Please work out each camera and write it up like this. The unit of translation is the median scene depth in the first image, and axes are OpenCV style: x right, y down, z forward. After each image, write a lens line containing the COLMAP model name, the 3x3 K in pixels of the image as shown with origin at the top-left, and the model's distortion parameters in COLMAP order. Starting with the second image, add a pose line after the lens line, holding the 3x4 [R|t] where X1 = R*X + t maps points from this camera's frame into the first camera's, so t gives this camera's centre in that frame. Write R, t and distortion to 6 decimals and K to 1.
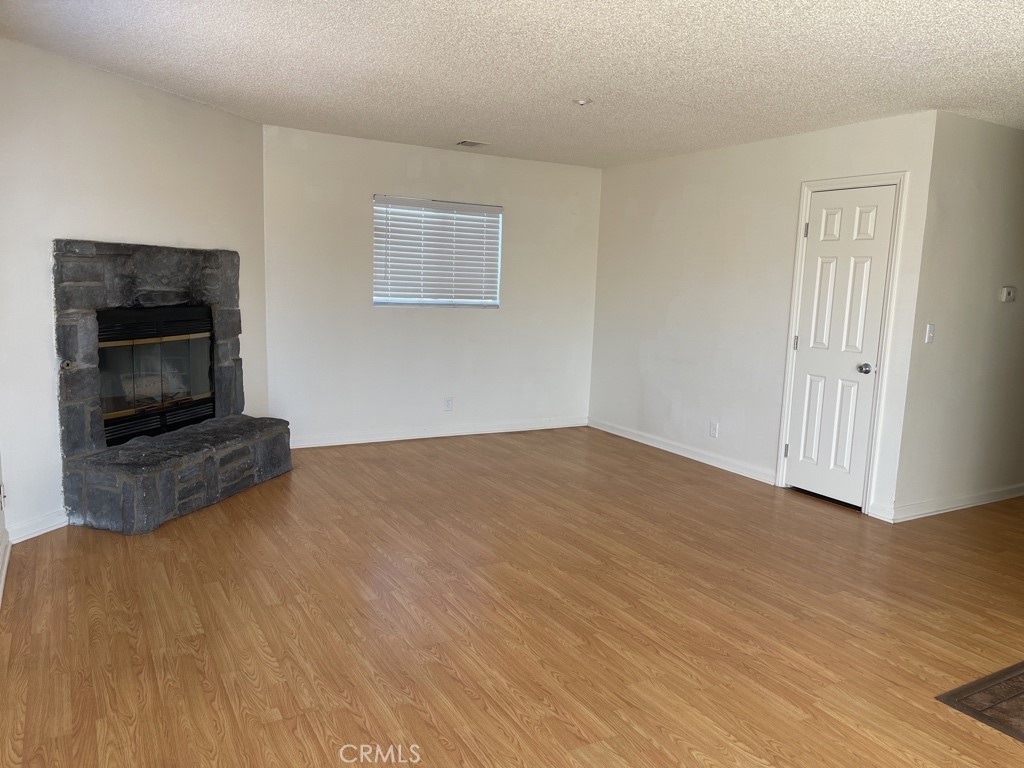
lens RADIAL K [[756.1, 0, 515.5], [0, 756.1, 390.2], [0, 0, 1]] dist [0.073483, -0.076324]
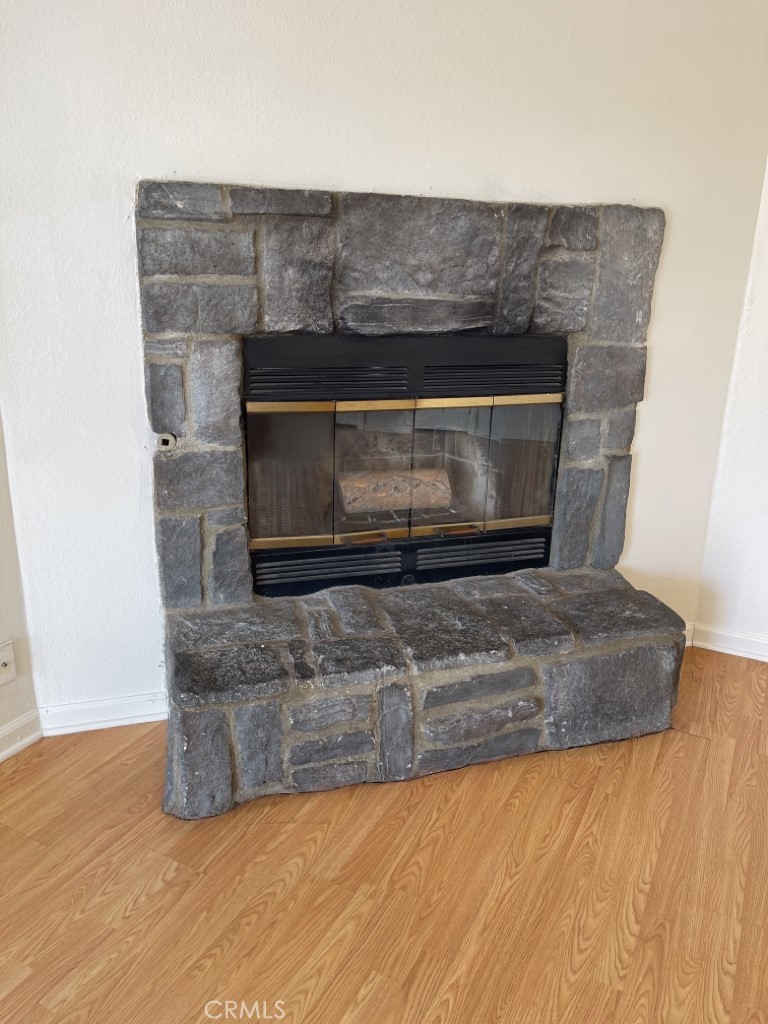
lens RADIAL K [[760.9, 0, 384.0], [0, 760.9, 512.0], [0, 0, 1]] dist [0.068187, -0.096148]
pose [[0.536651, 0.243931, -0.807777, -0.069169], [-0.134073, 0.969792, 0.203784, -0.097888], [0.833085, -0.001060, 0.553144, 0.736065]]
